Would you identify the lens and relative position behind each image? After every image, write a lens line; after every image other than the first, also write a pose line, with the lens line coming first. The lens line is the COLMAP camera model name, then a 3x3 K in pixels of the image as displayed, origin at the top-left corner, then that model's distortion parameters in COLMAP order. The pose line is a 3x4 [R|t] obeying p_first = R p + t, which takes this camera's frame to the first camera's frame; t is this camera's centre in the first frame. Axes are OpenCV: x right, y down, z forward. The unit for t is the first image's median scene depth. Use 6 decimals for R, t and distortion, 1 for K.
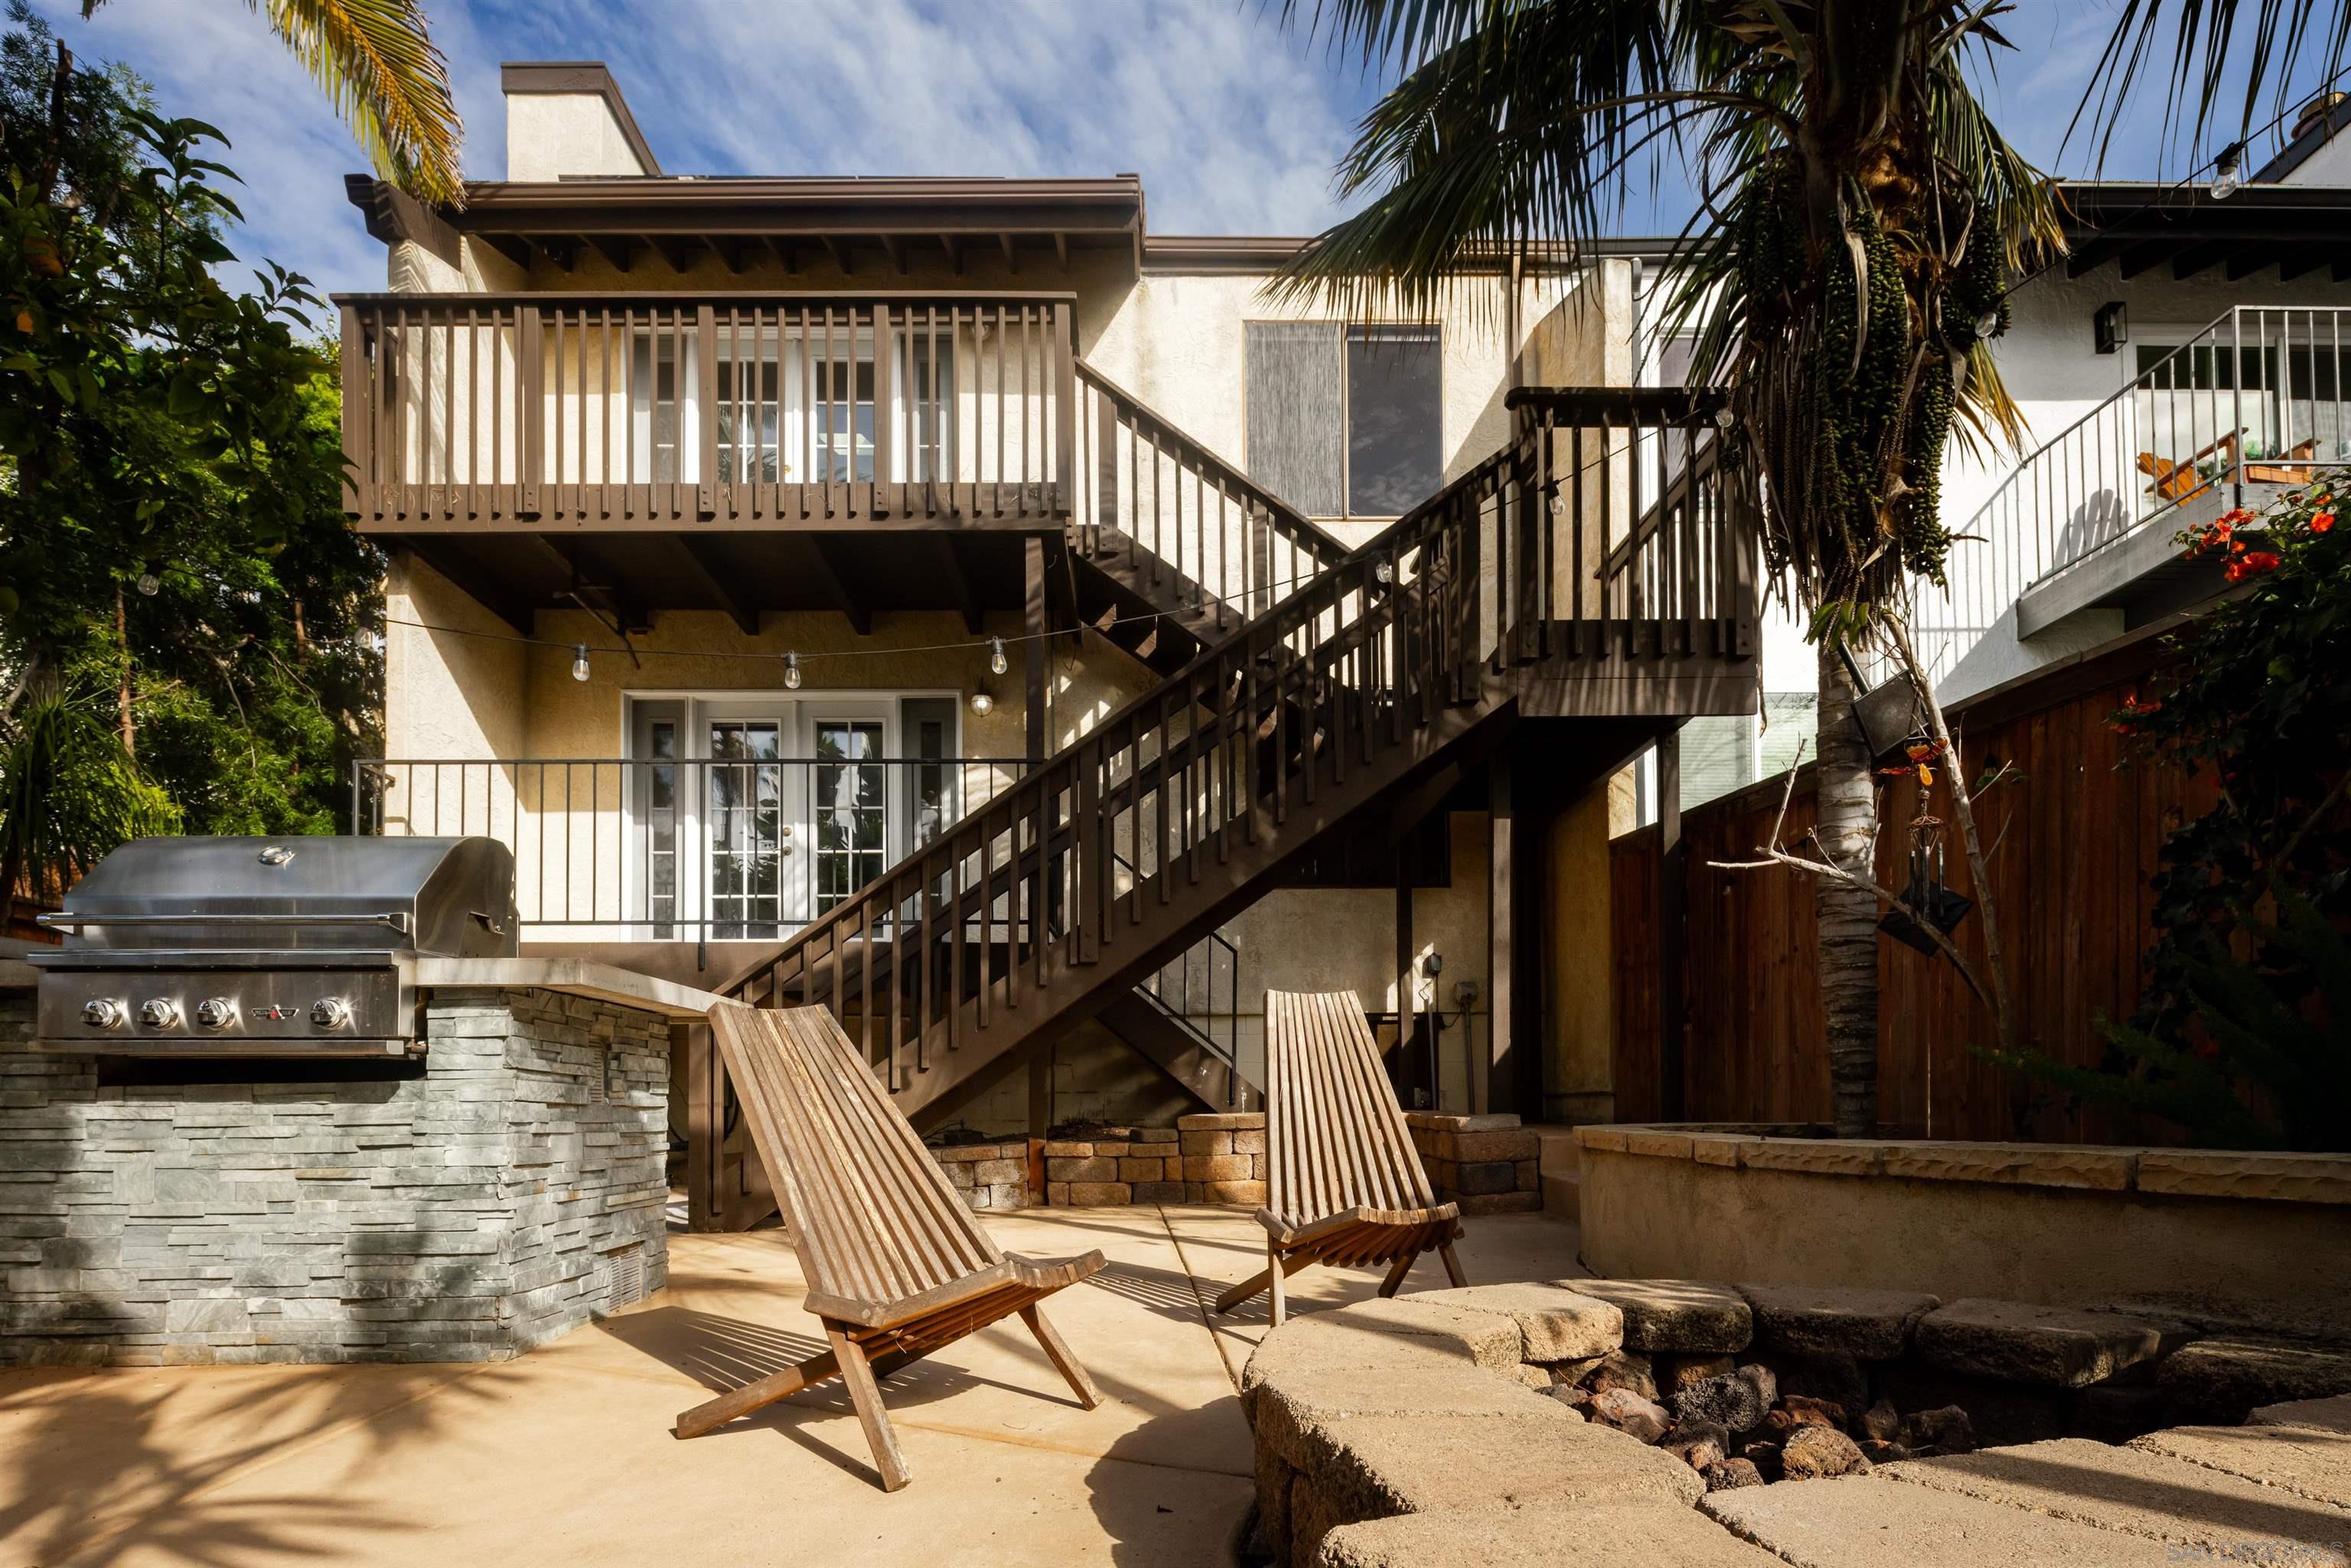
lens RADIAL K [[1157.6, 0, 1175.5], [0, 1157.6, 784.0], [0, 0, 1]] dist [0.013308, -0.004898]
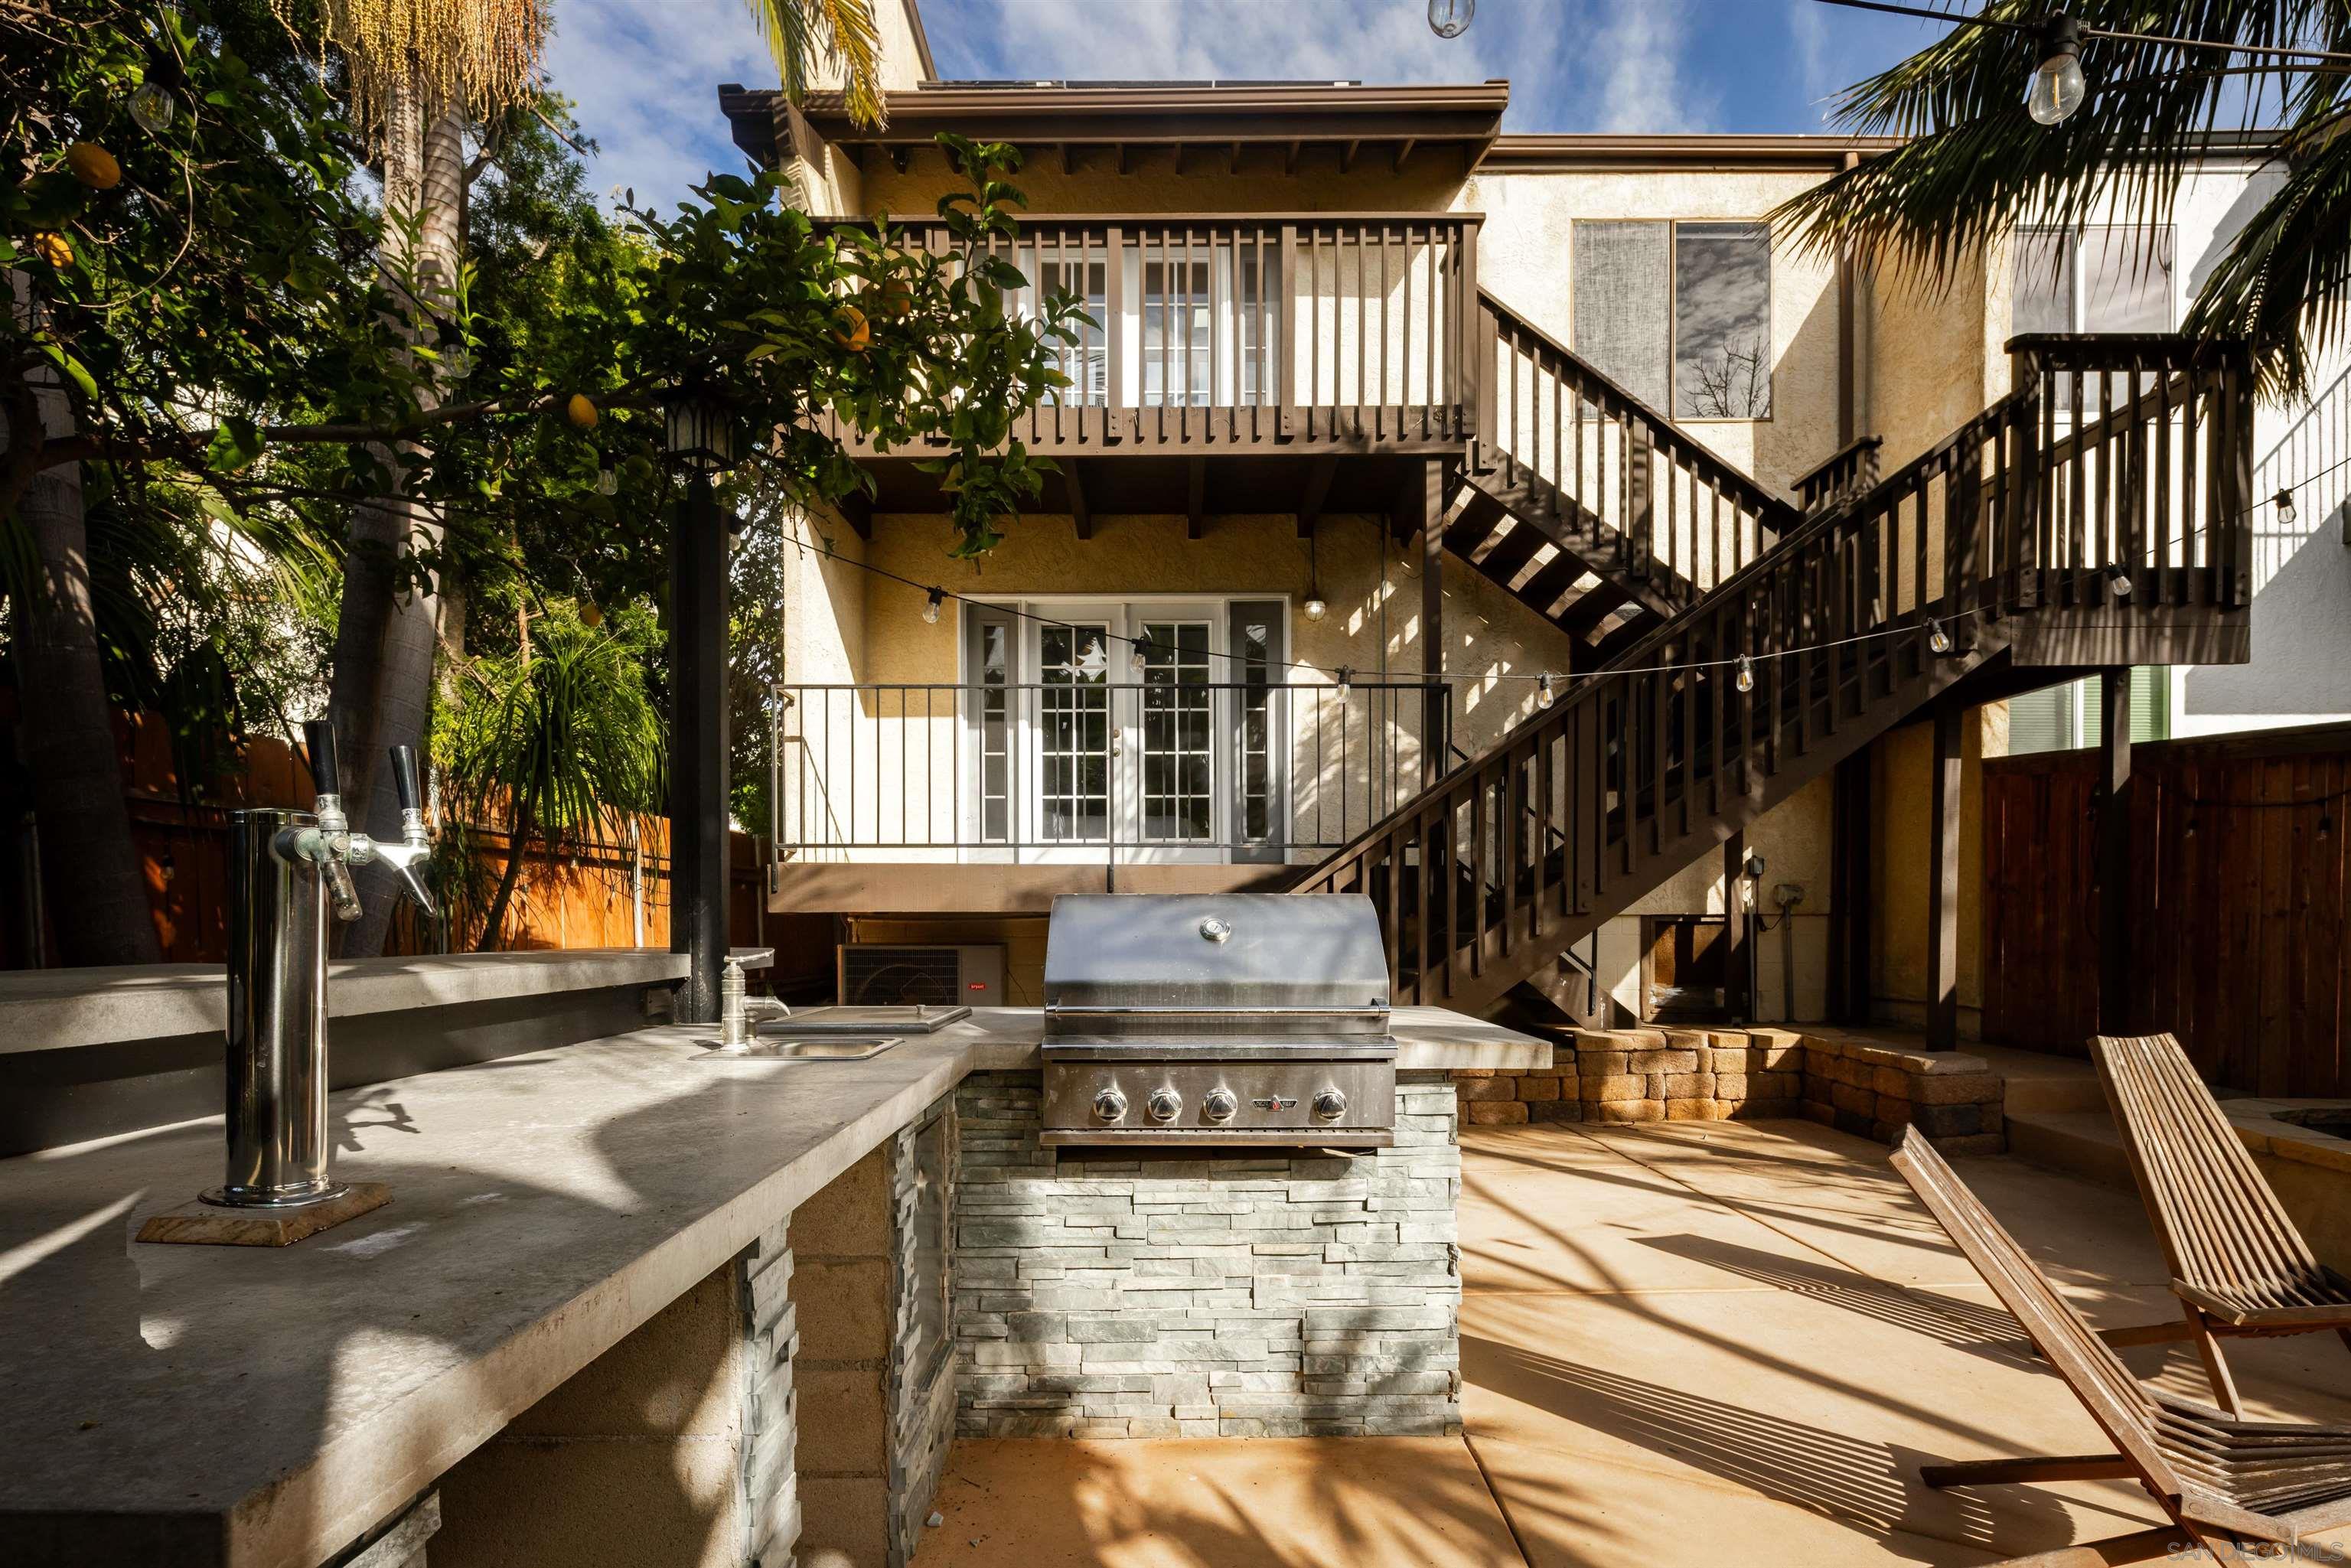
lens RADIAL K [[1141.6, 0, 1175.8], [0, 1141.6, 639.7], [0, 0, 1]] dist [0.007140, 0.000951]
pose [[0.999984, 0.002985, -0.004731, -0.342326], [-0.002814, 0.999361, 0.035628, -0.094267], [0.004835, -0.035614, 0.999354, 0.014433]]
